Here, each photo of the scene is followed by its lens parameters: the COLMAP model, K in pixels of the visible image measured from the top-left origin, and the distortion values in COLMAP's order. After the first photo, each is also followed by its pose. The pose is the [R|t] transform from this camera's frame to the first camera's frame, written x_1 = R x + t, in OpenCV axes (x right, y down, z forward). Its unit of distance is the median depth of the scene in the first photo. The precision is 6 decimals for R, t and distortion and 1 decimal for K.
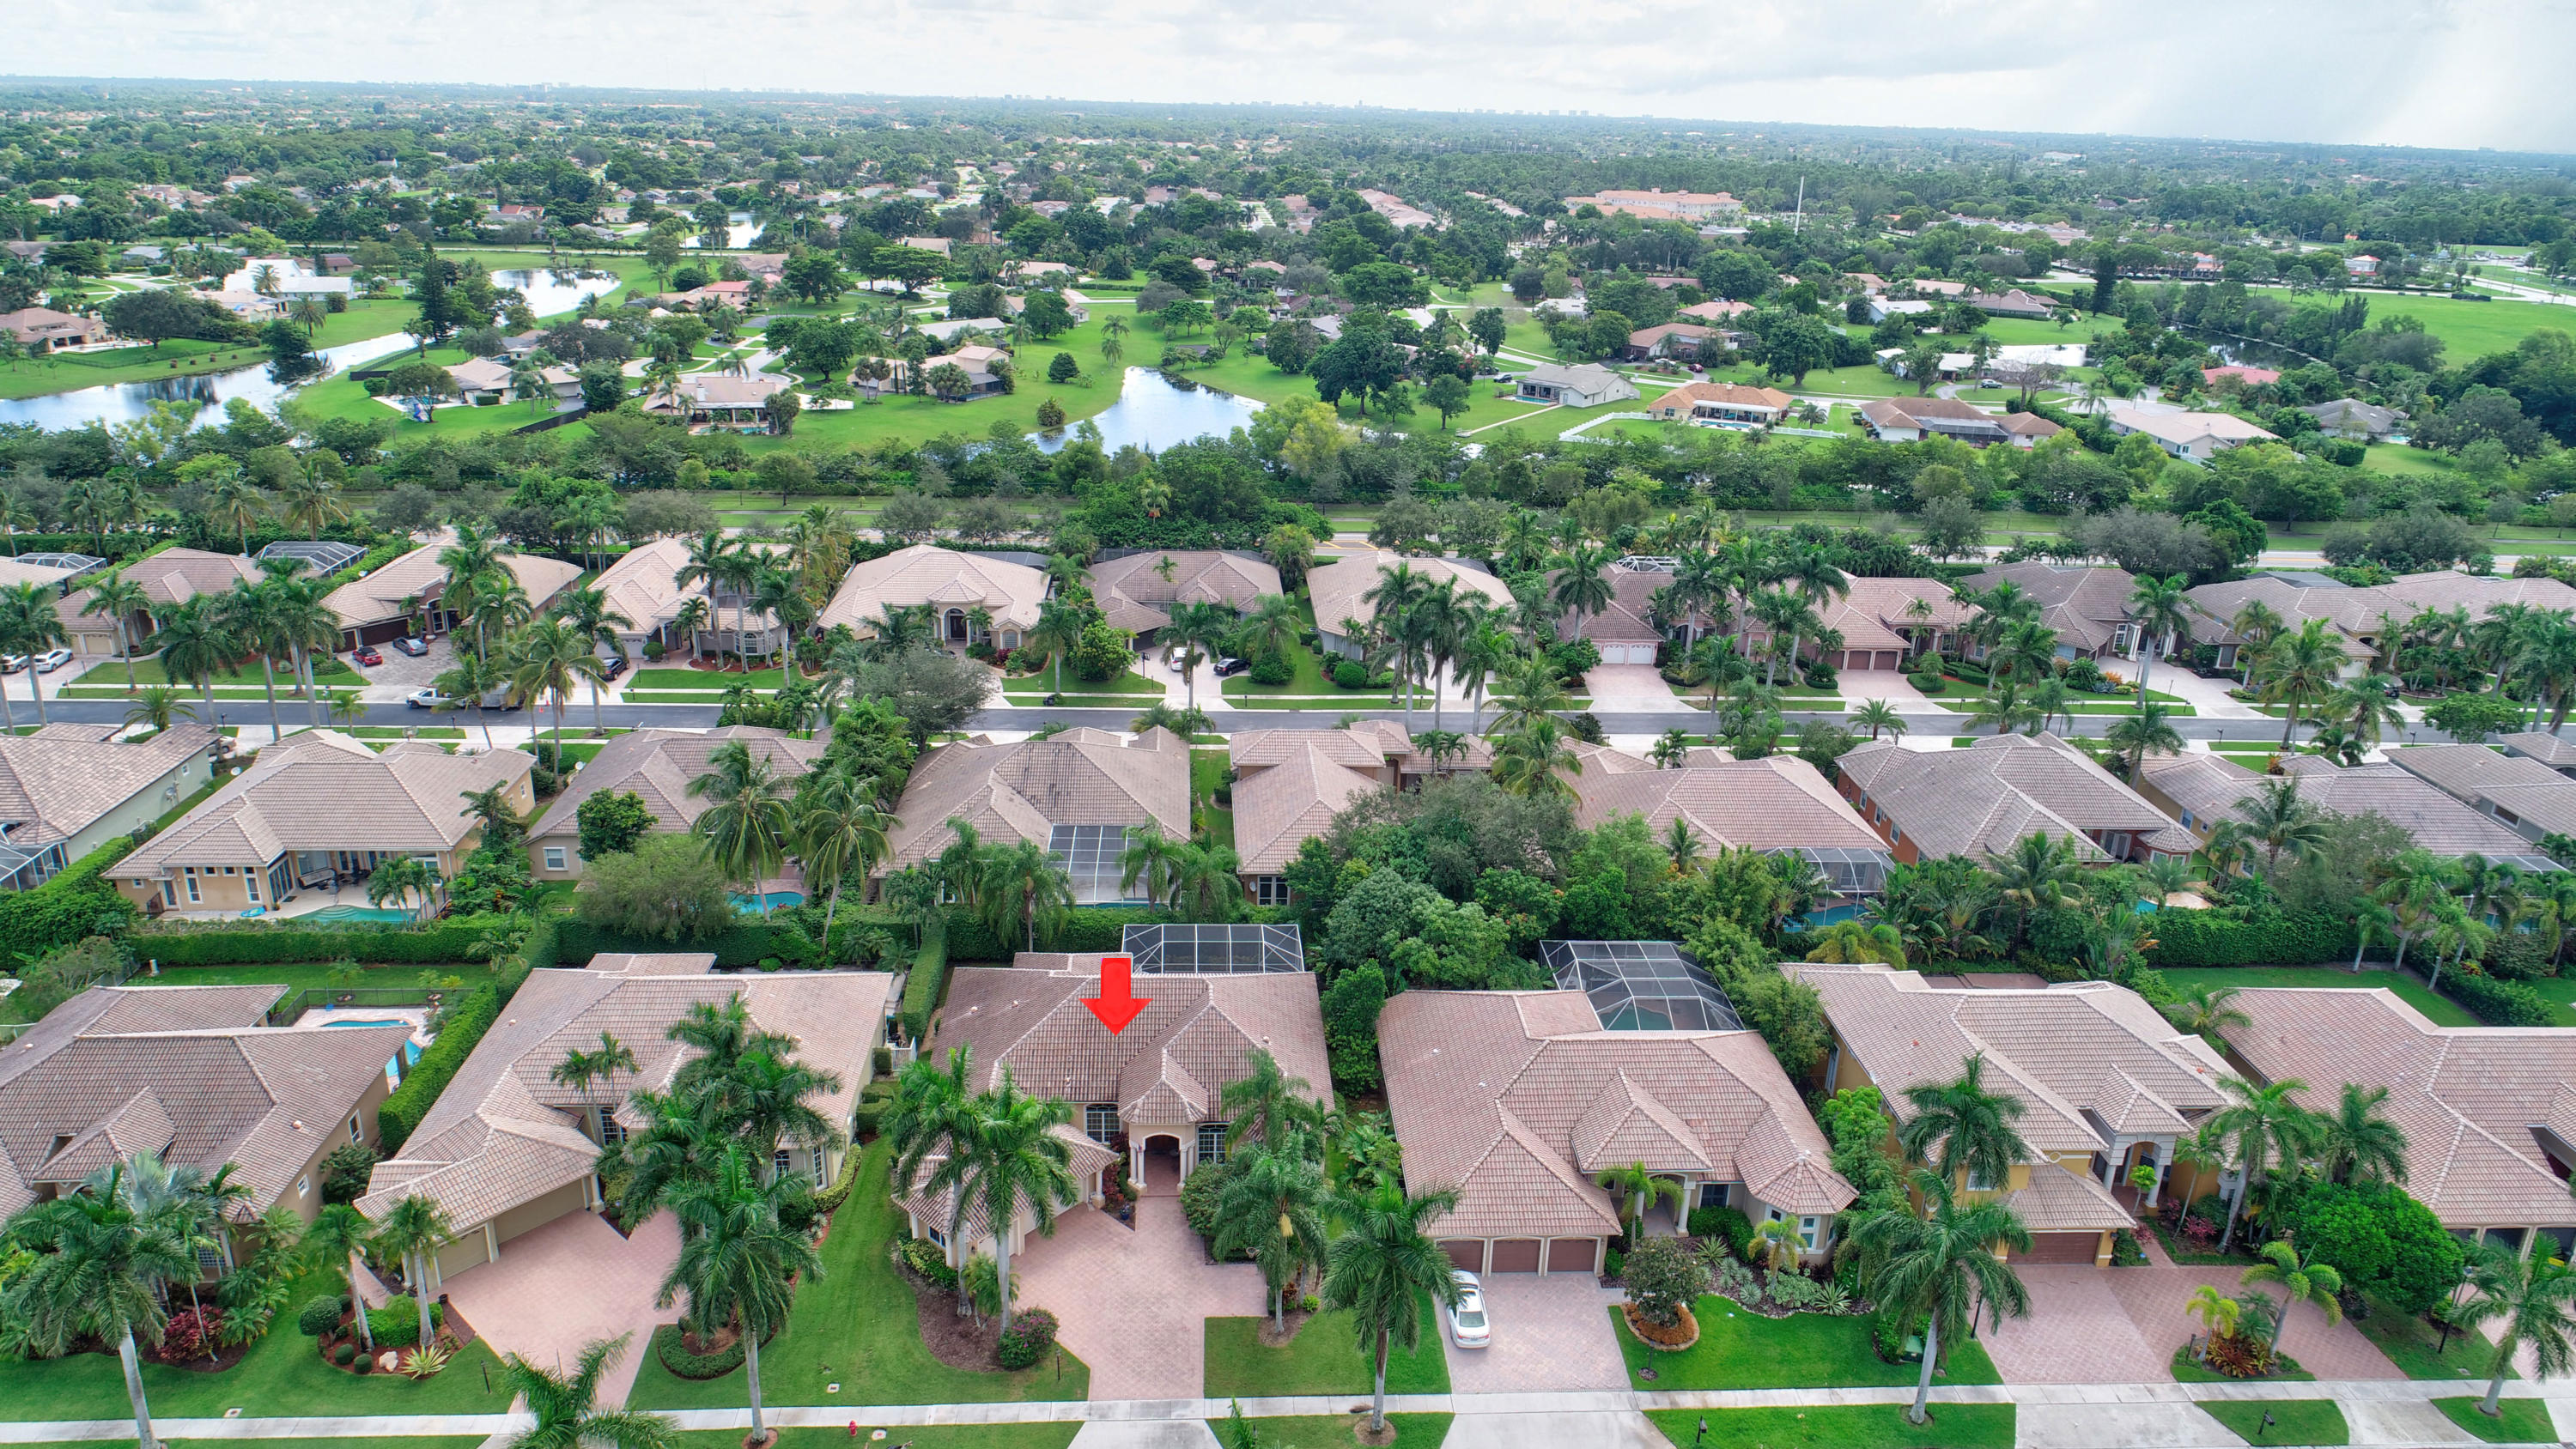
lens RADIAL K [[1677.4, 0, 1288.0], [0, 1677.4, 724.5], [0, 0, 1]] dist [-0.006508, -0.002040]
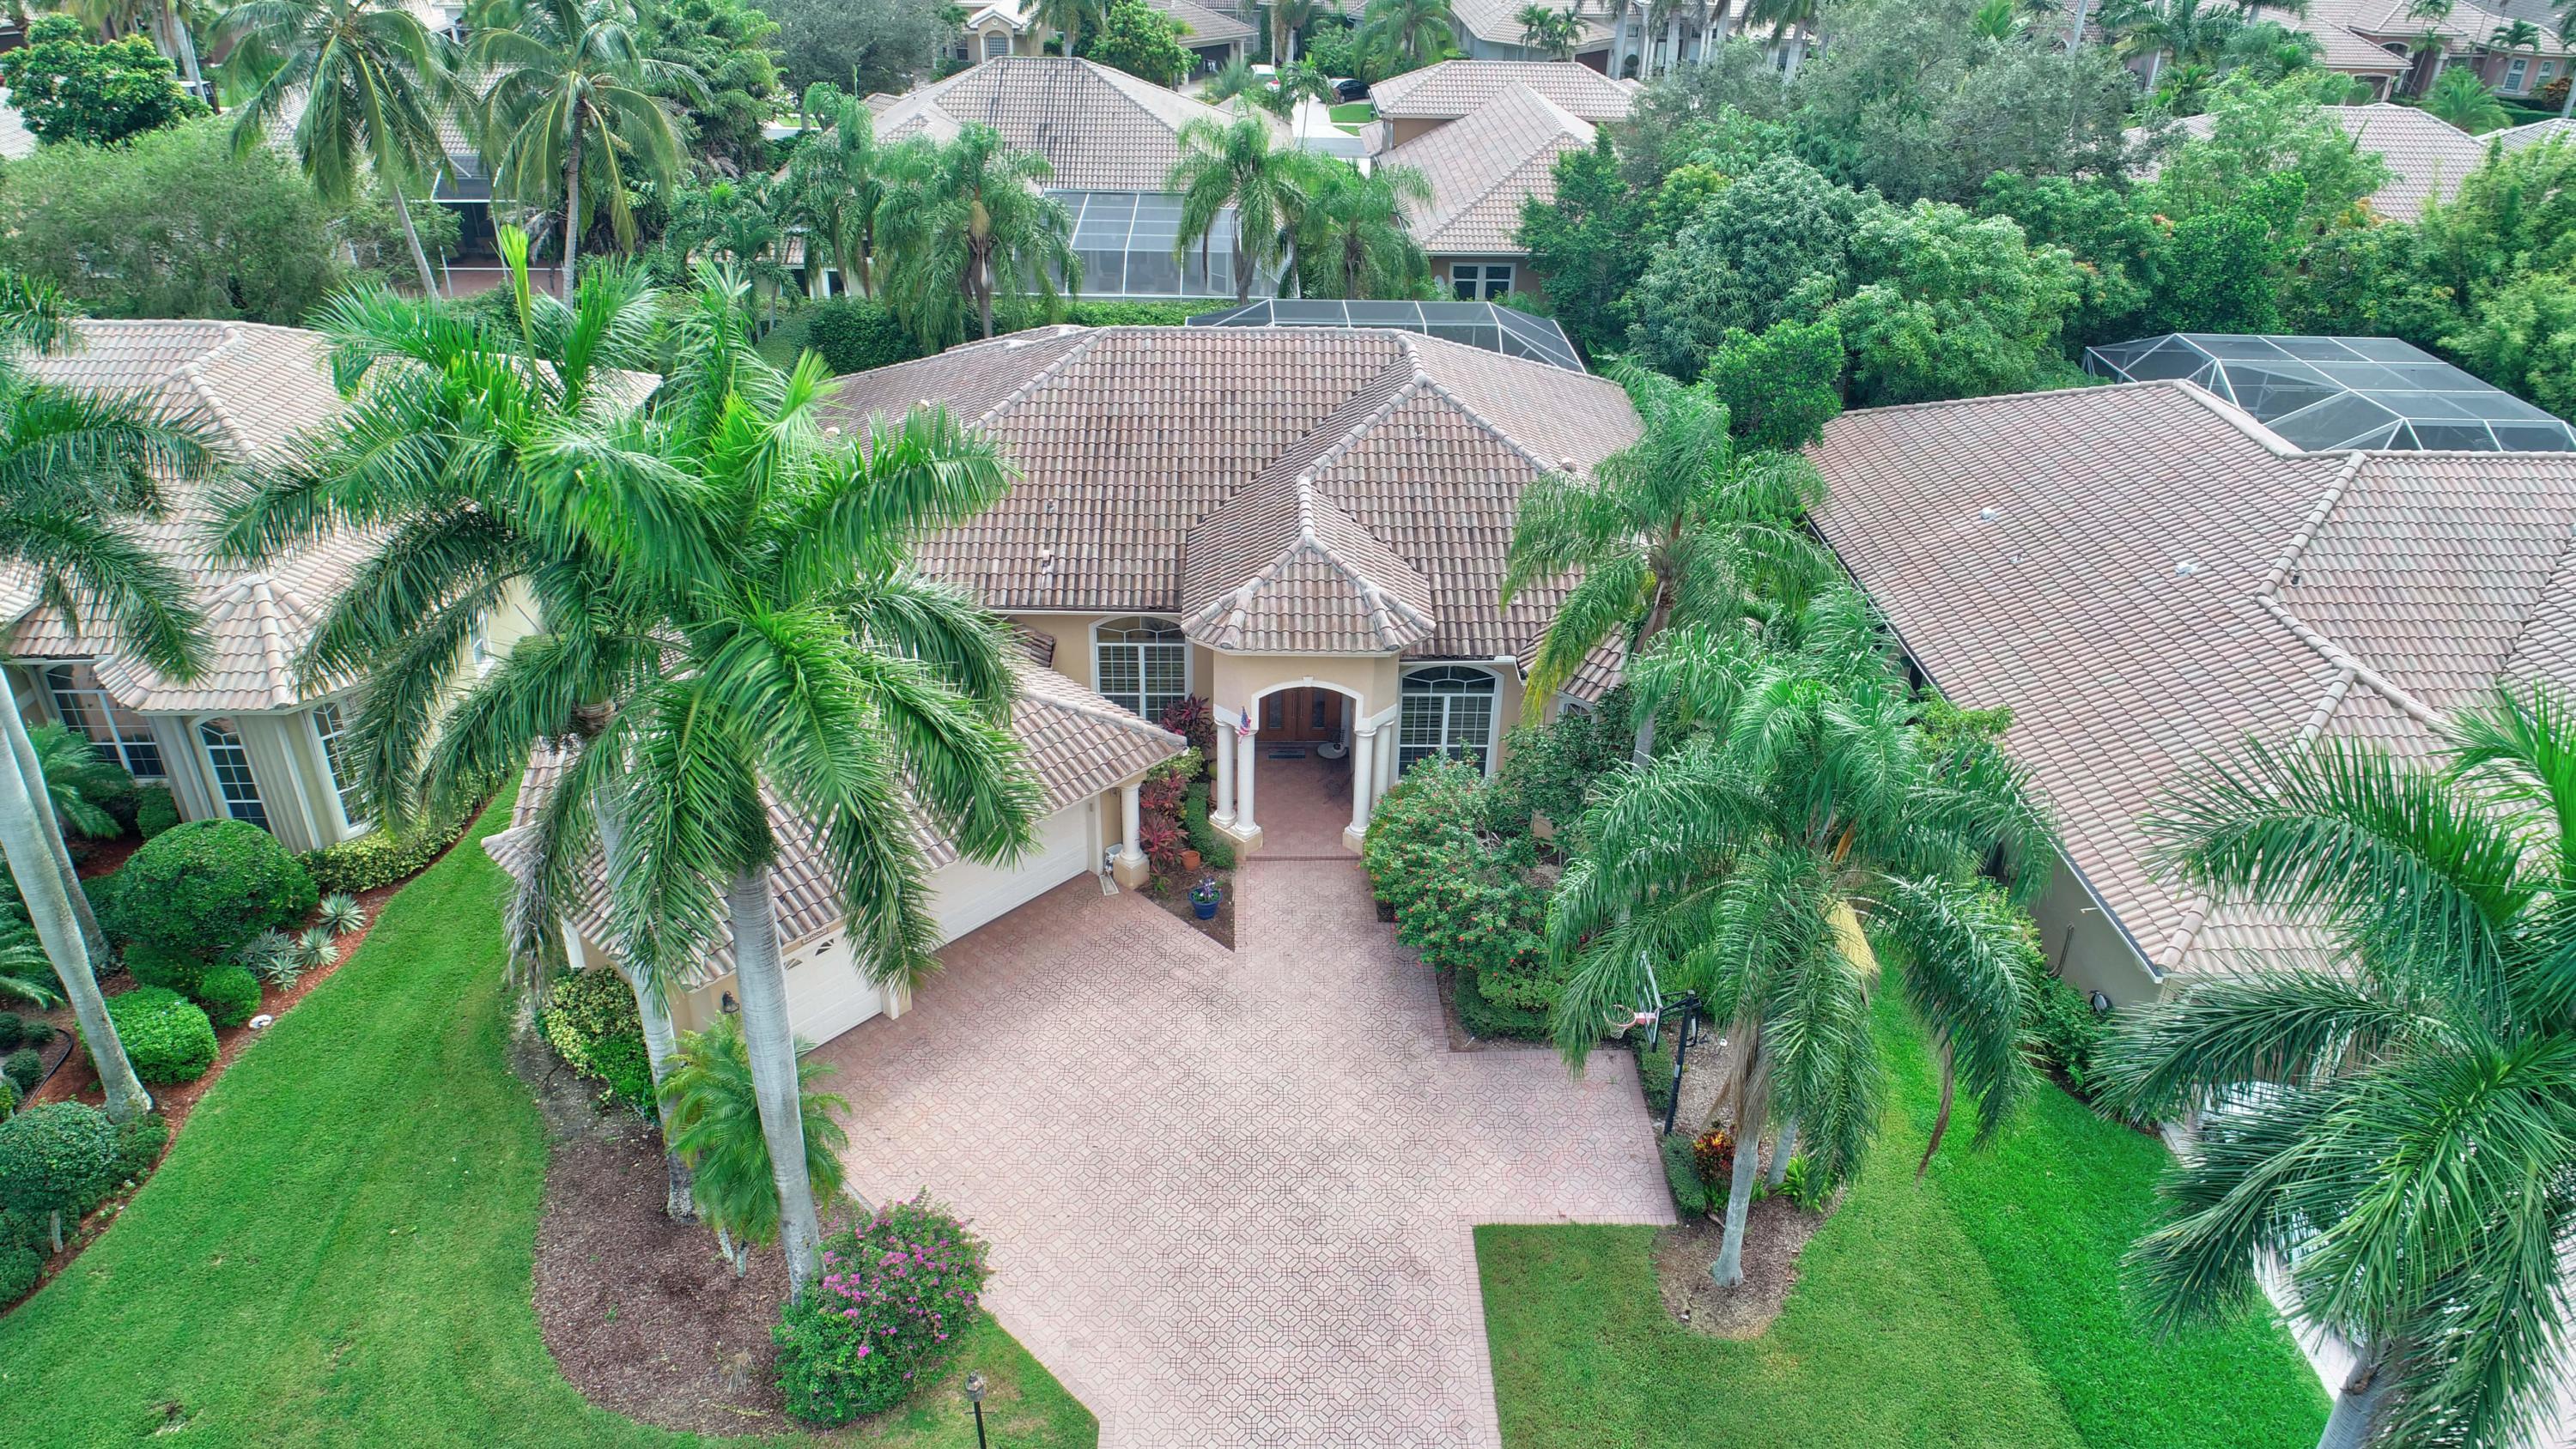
lens RADIAL K [[1700.2, 0, 1288.0], [0, 1700.2, 724.5], [0, 0, 1]] dist [-0.003036, -0.002602]
pose [[0.999555, 0.003972, -0.029575, -0.068046], [0.000828, 0.987026, 0.160560, 0.193698], [0.029829, -0.160513, 0.986583, 0.642440]]
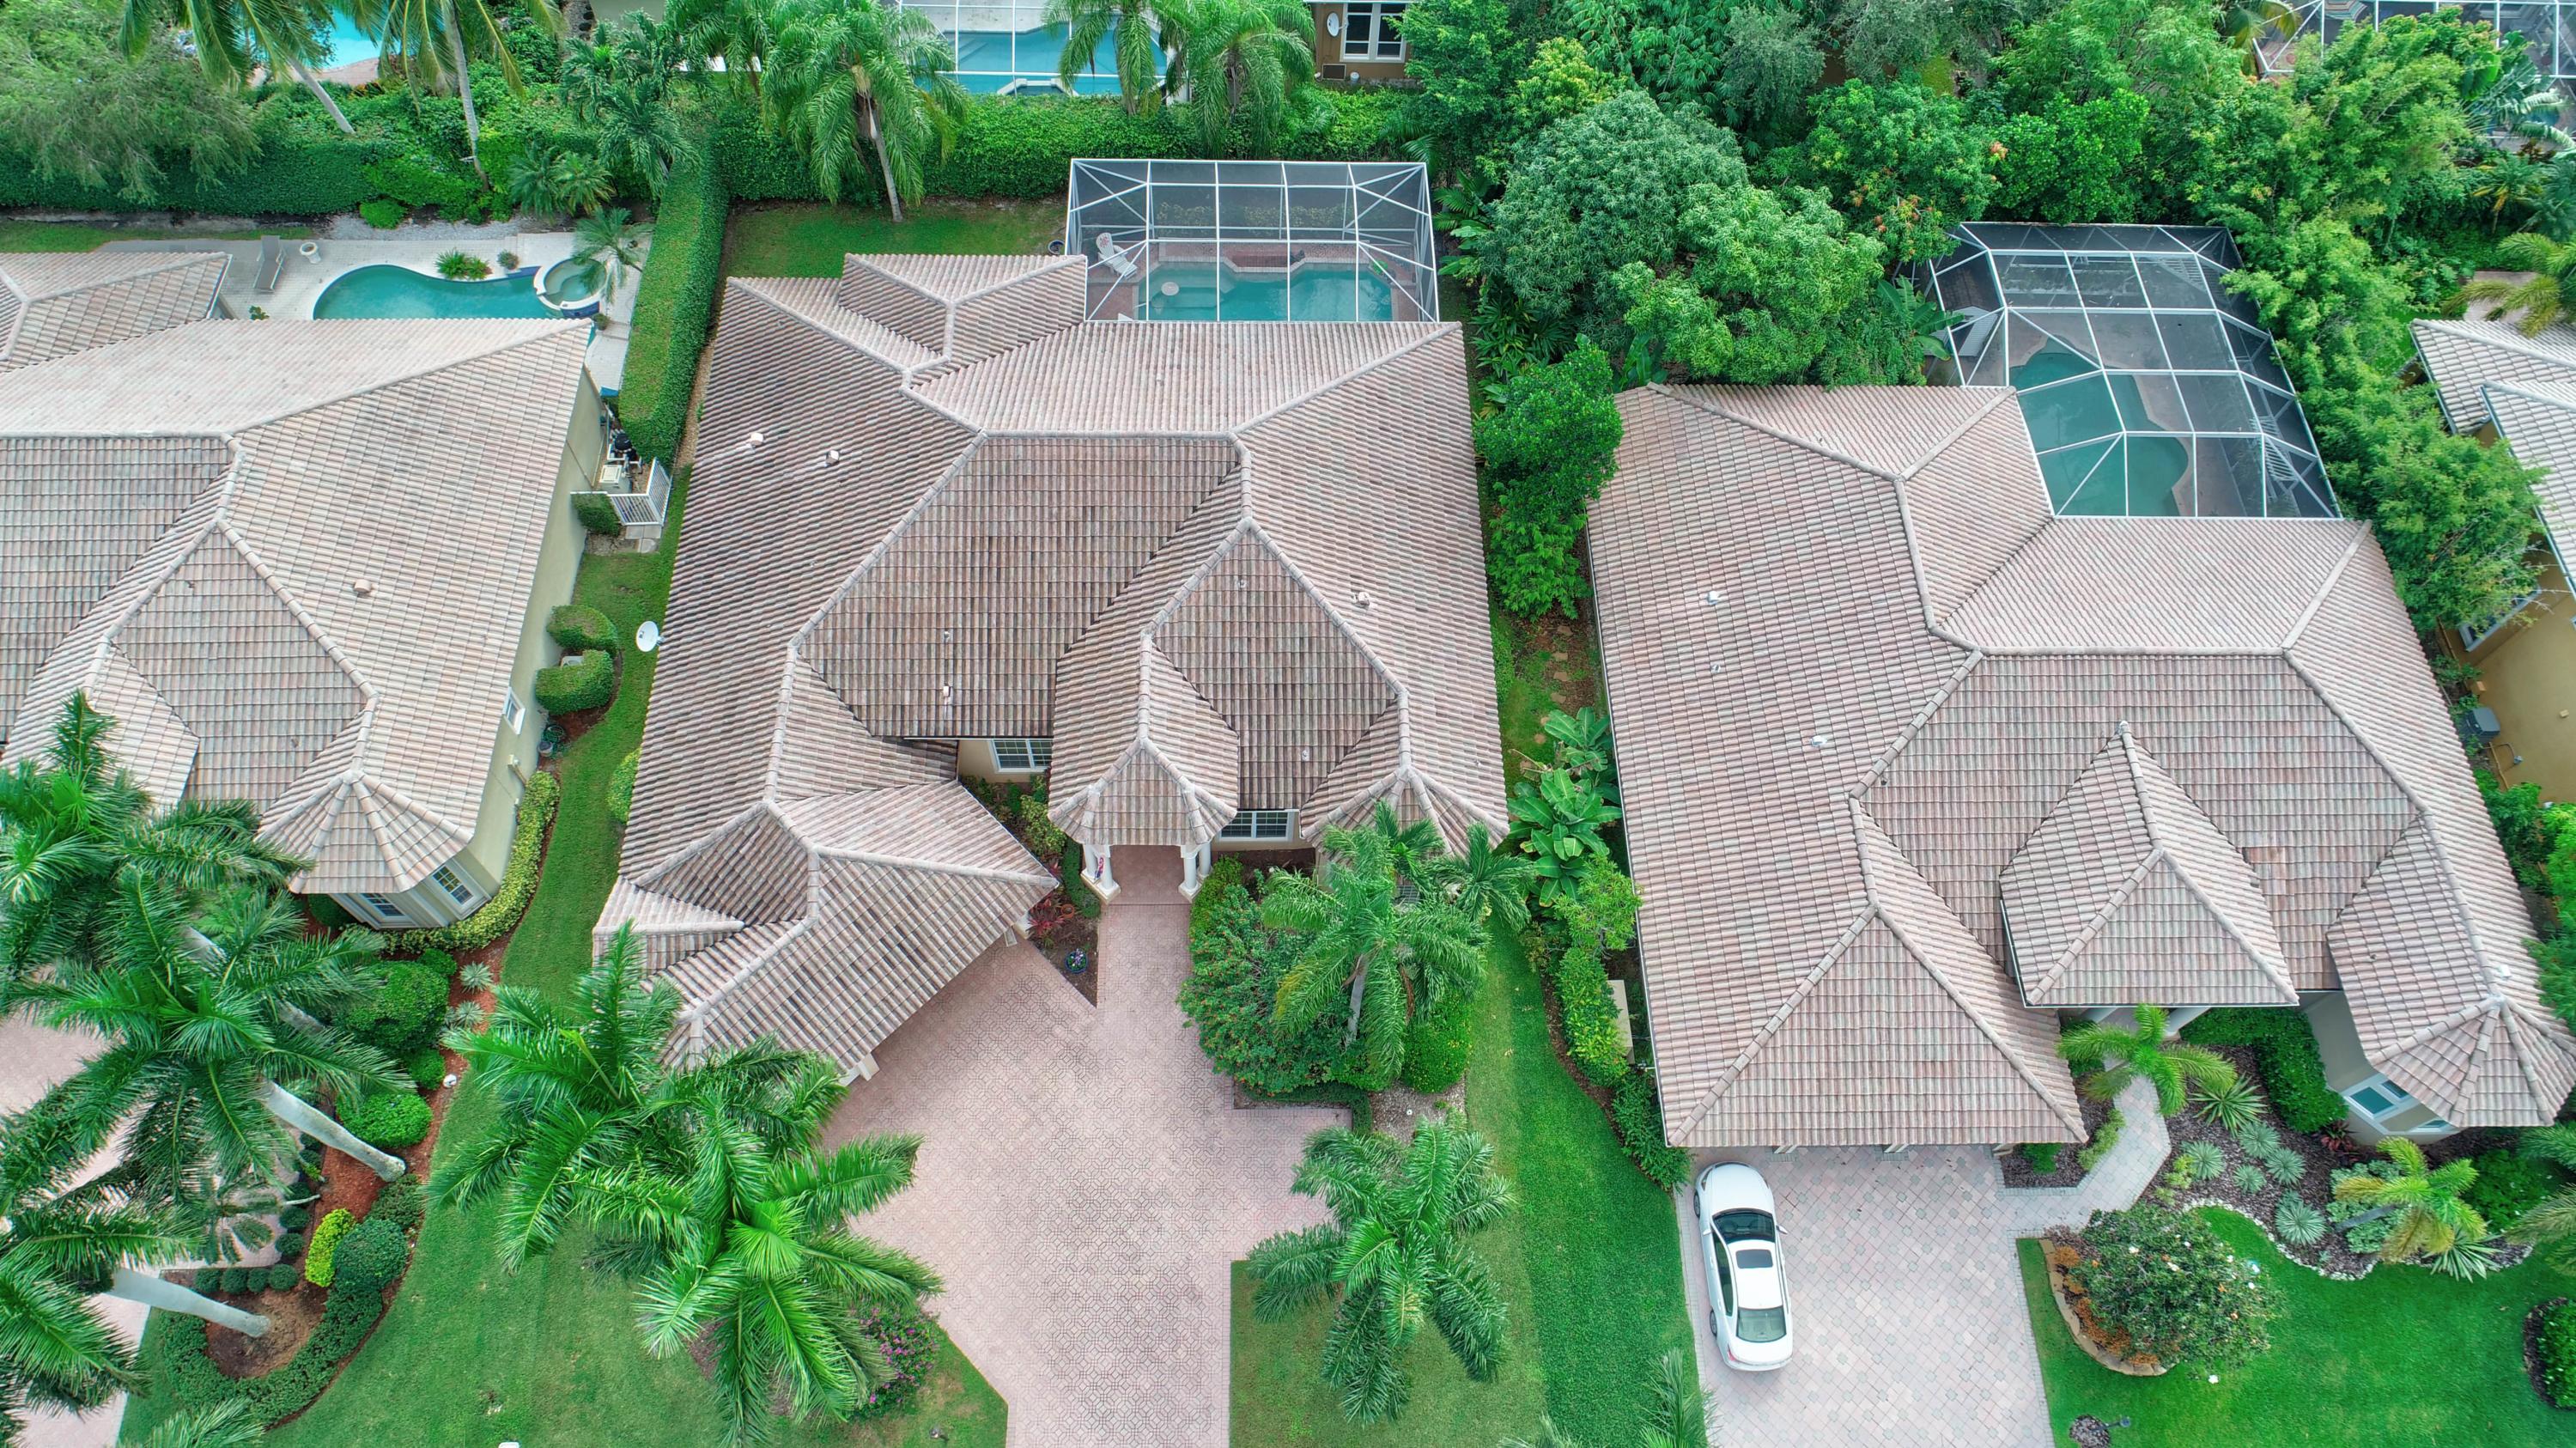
lens RADIAL K [[1677.8, 0, 1288.0], [0, 1677.8, 724.0], [0, 0, 1]] dist [-0.006508, -0.002040]
pose [[0.999378, 0.032758, -0.013029, -0.028340], [-0.016251, 0.756030, 0.654335, -0.096004], [0.031285, -0.653717, 0.756092, 0.655643]]
